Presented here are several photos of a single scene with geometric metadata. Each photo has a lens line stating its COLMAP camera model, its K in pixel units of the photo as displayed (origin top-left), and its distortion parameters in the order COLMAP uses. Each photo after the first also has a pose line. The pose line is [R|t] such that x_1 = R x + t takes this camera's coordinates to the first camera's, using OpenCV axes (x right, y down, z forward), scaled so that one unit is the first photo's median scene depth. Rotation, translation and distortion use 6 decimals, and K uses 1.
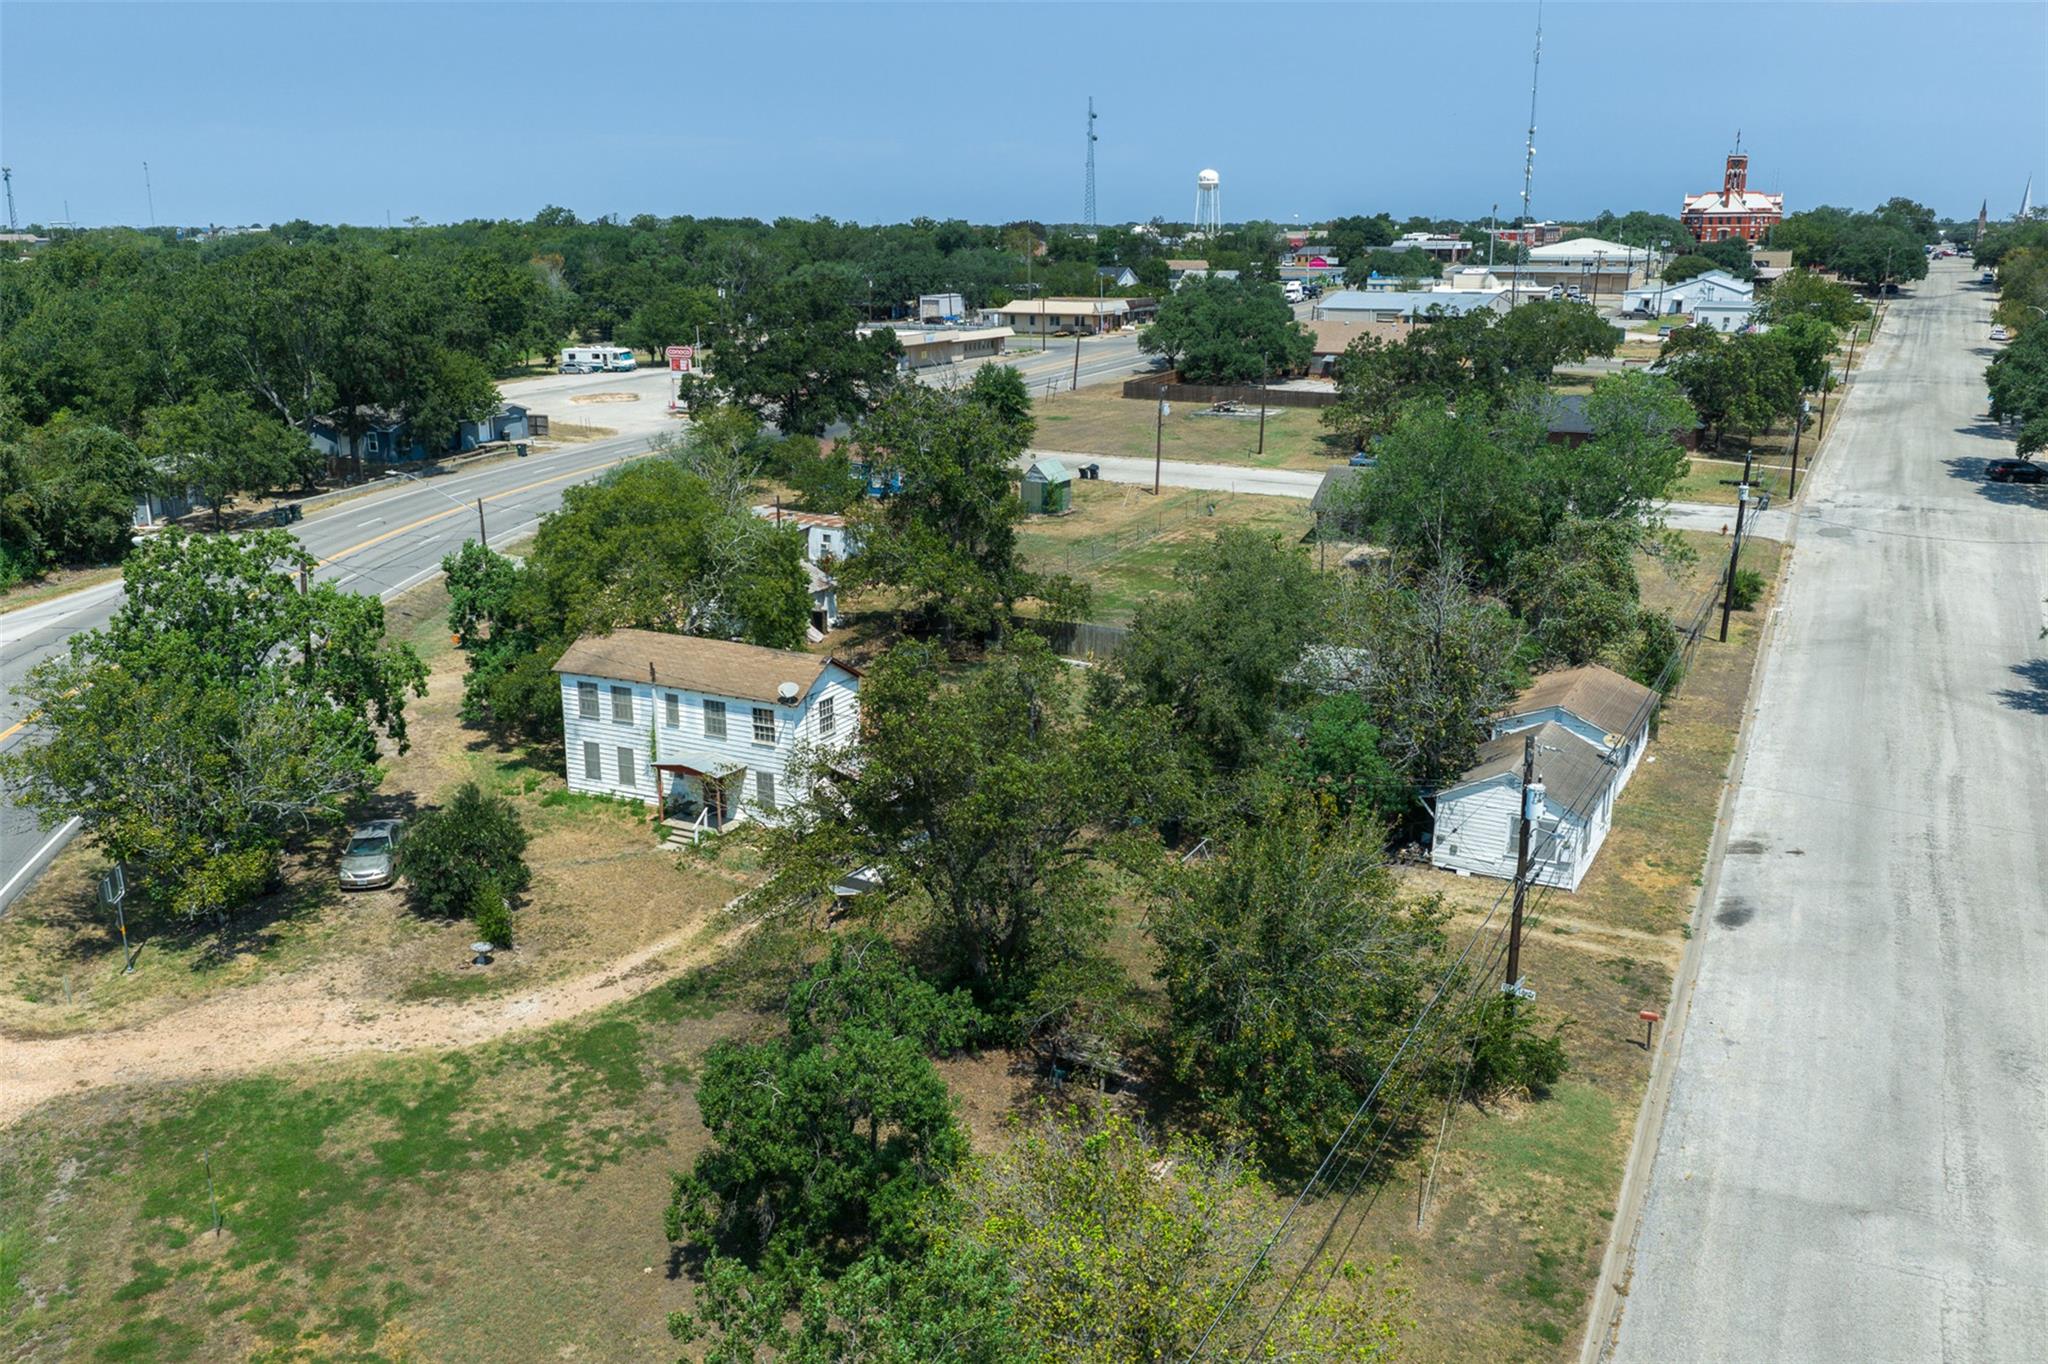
lens RADIAL K [[1709.0, 0, 1027.3], [0, 1709.0, 663.9], [0, 0, 1]] dist [0.002932, -0.010832]
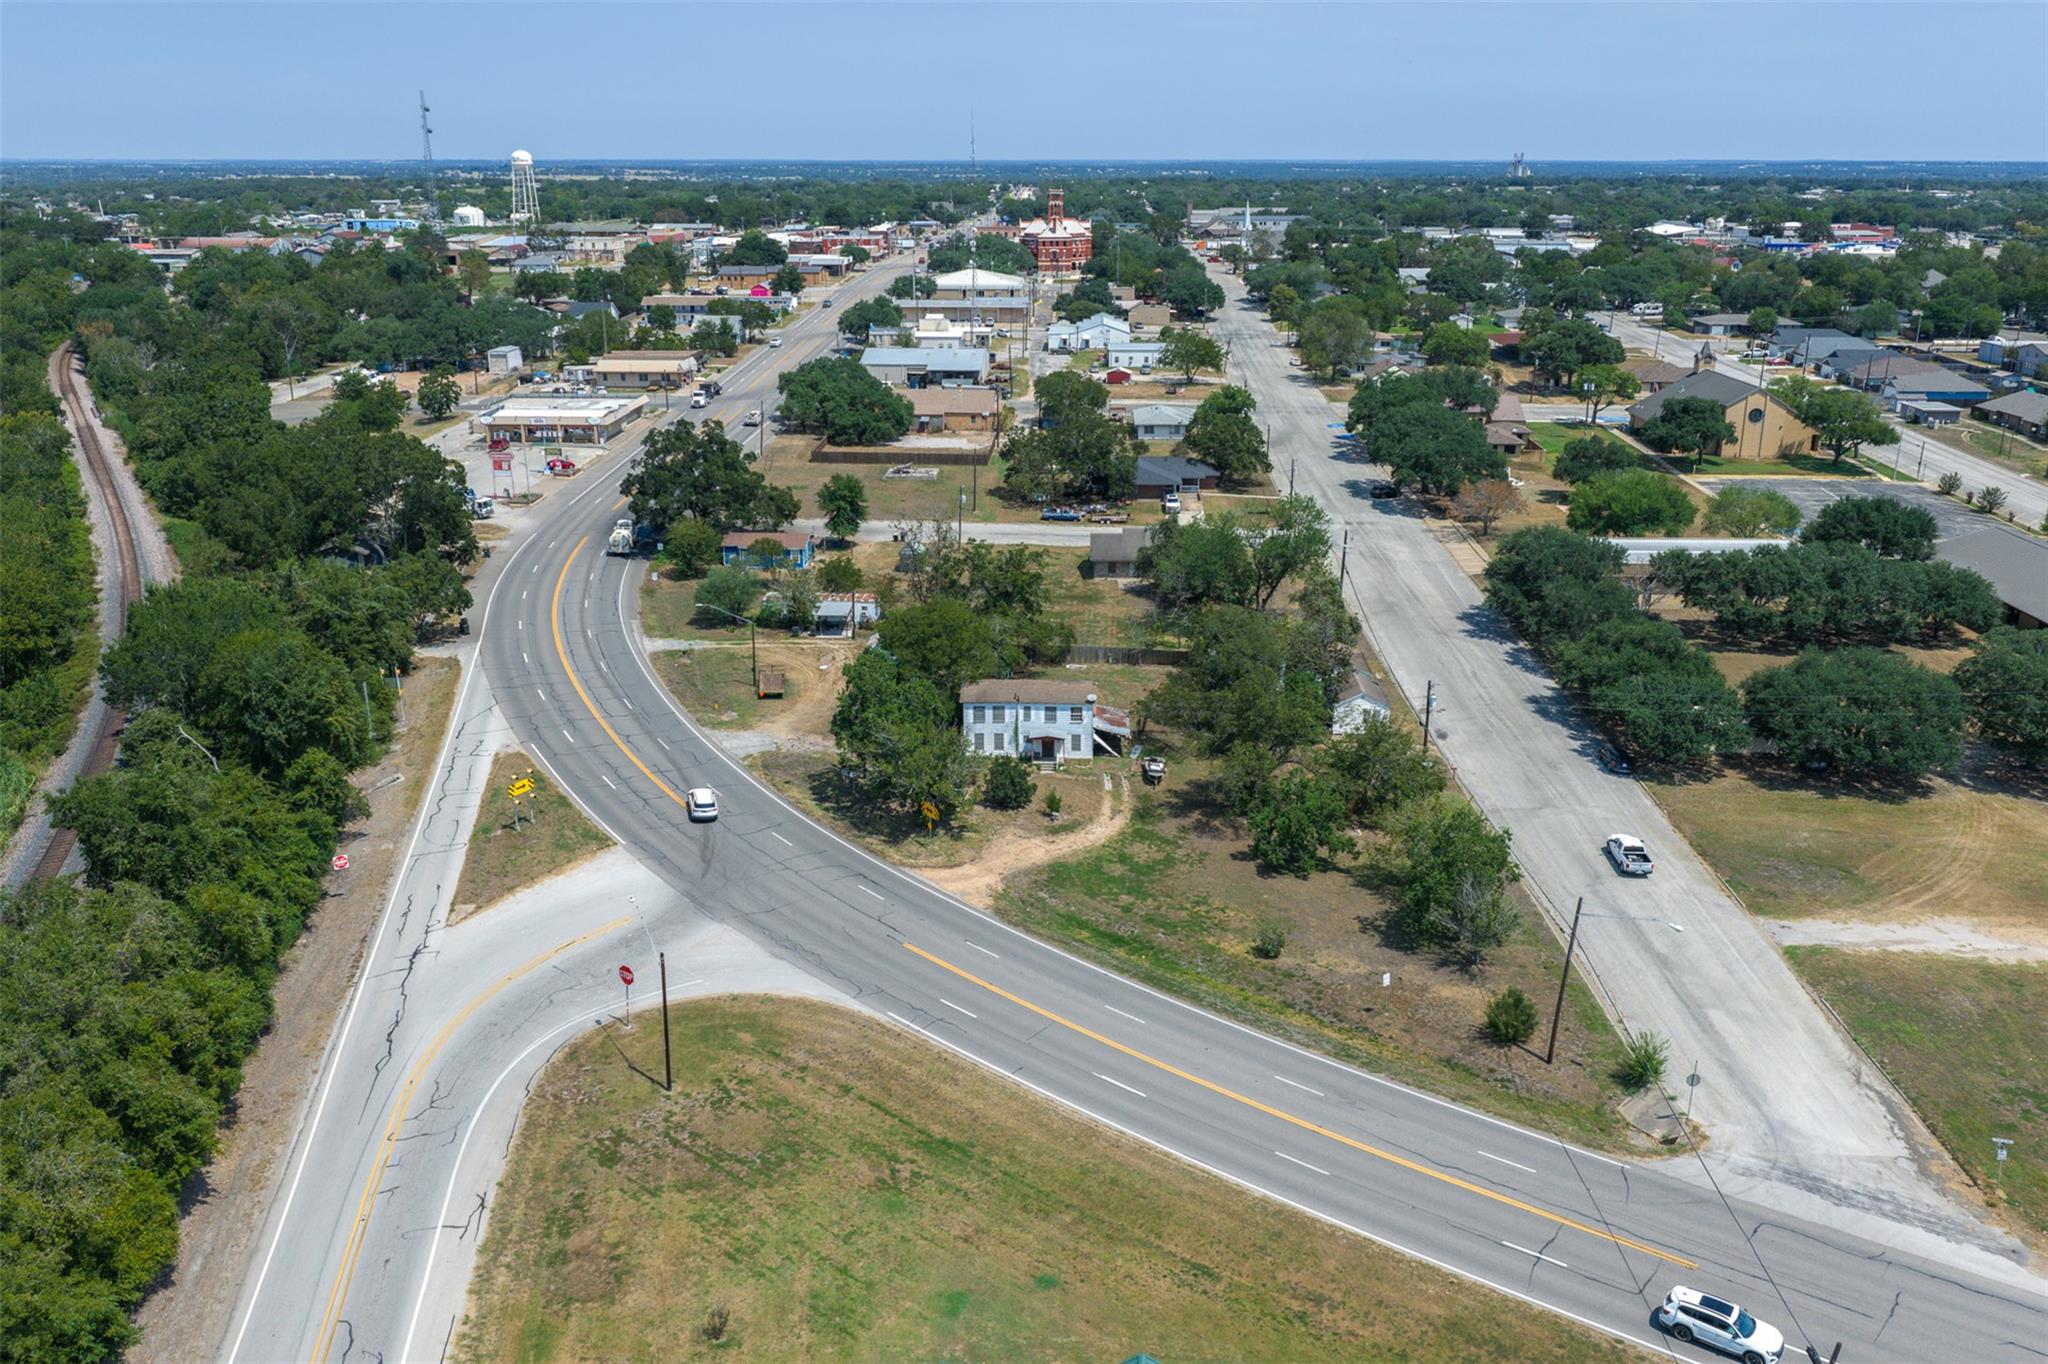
lens RADIAL K [[1709.0, 0, 1027.3], [0, 1709.0, 663.9], [0, 0, 1]] dist [0.002932, -0.010832]
pose [[0.904858, -0.117170, 0.409272, -1.101760], [0.101655, 0.993036, 0.059547, -0.168350], [-0.413399, -0.012277, 0.910467, -1.025537]]
